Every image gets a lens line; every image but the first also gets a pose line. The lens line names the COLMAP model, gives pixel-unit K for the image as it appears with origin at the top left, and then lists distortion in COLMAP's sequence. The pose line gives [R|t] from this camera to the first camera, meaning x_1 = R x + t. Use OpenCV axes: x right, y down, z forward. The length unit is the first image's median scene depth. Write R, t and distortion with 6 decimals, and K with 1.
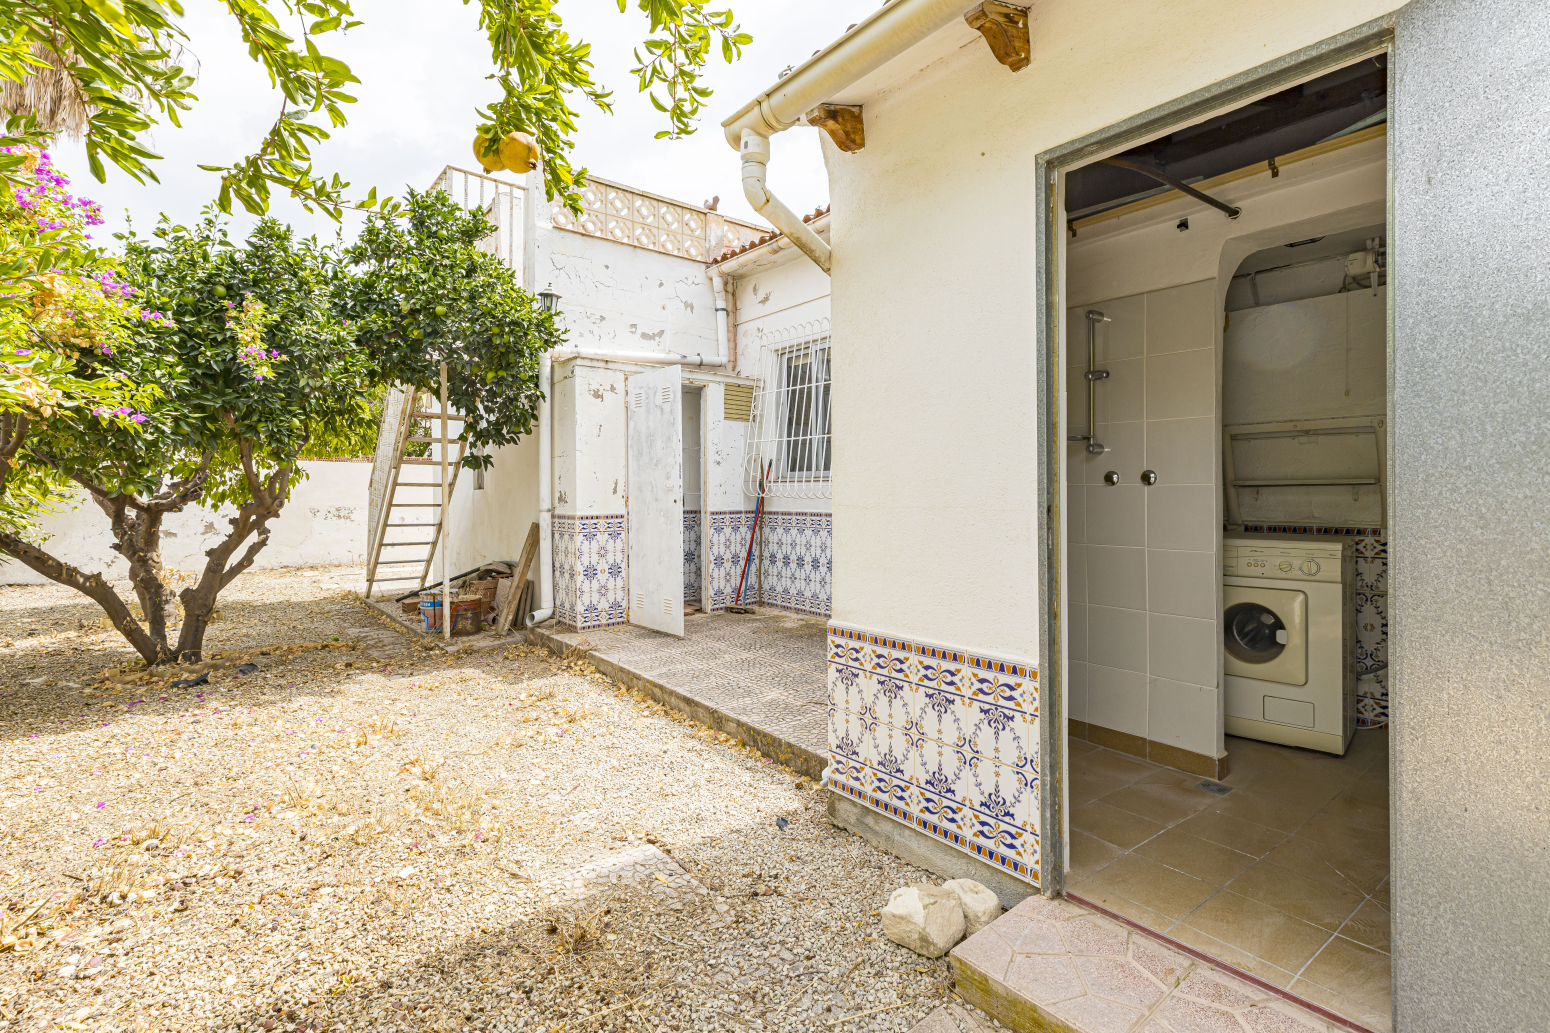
lens RADIAL K [[719.7, 0, 774.9], [0, 719.7, 506.3], [0, 0, 1]] dist [0.001715, 0.000267]
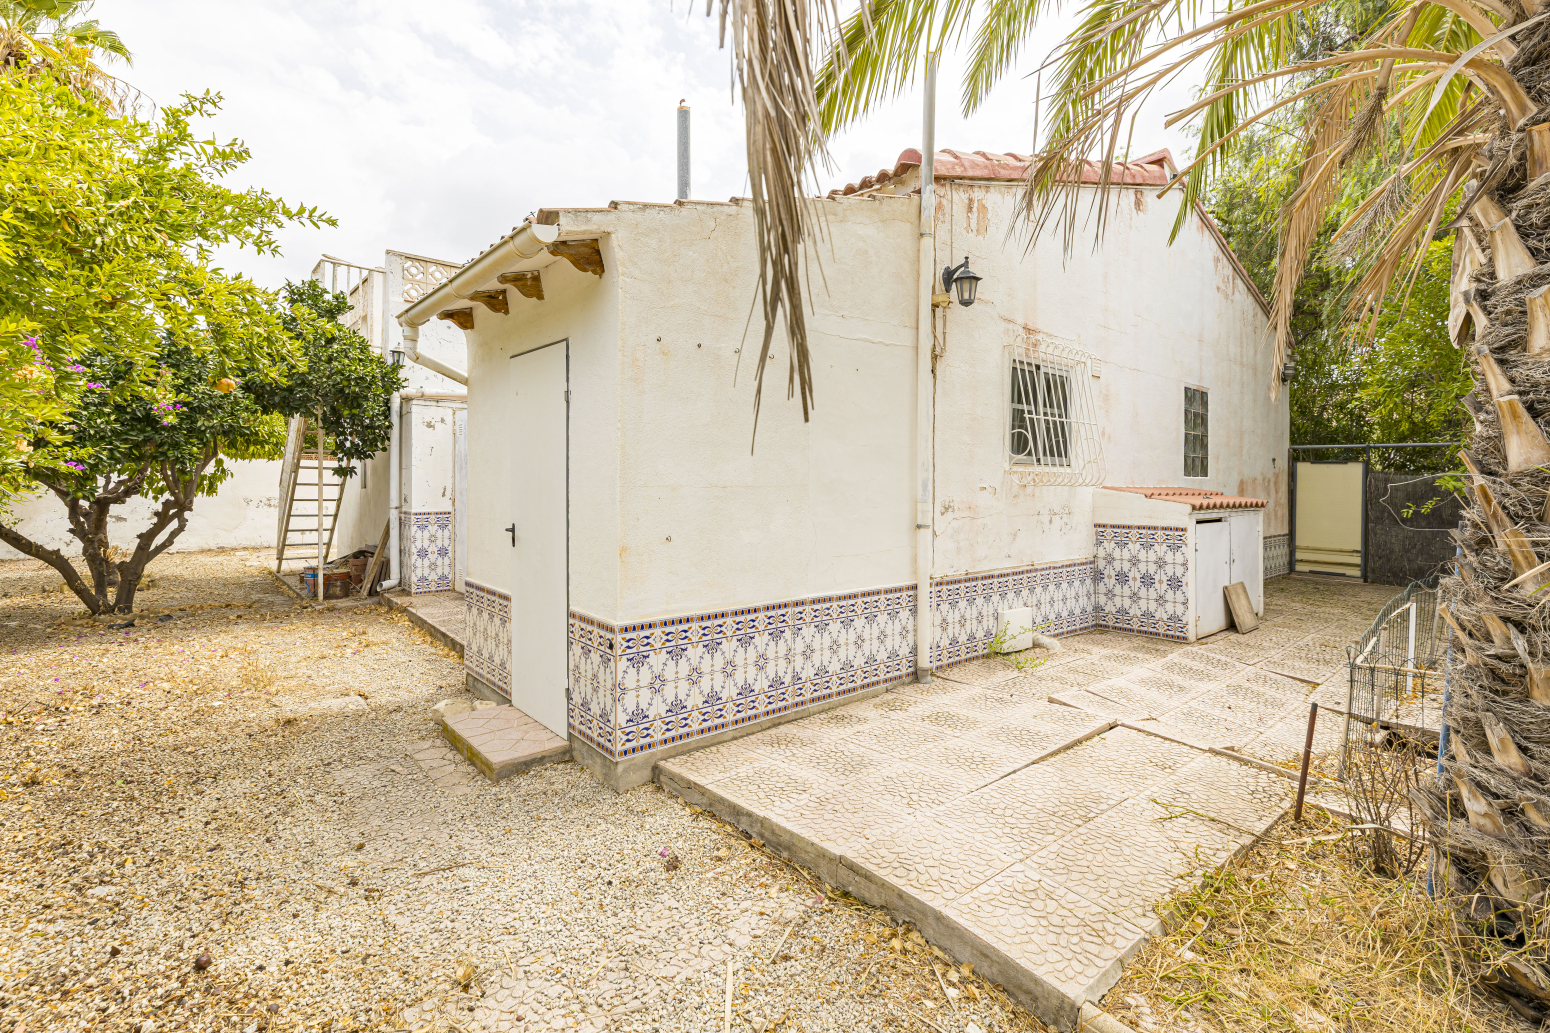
lens RADIAL K [[713.4, 0, 775.3], [0, 713.4, 492.9], [0, 0, 1]] dist [0.000169, -0.000190]
pose [[0.999384, 0.013480, 0.032413, 0.376630], [-0.013426, 0.999908, -0.001889, -0.030883], [-0.032436, 0.001453, 0.999473, -0.397152]]
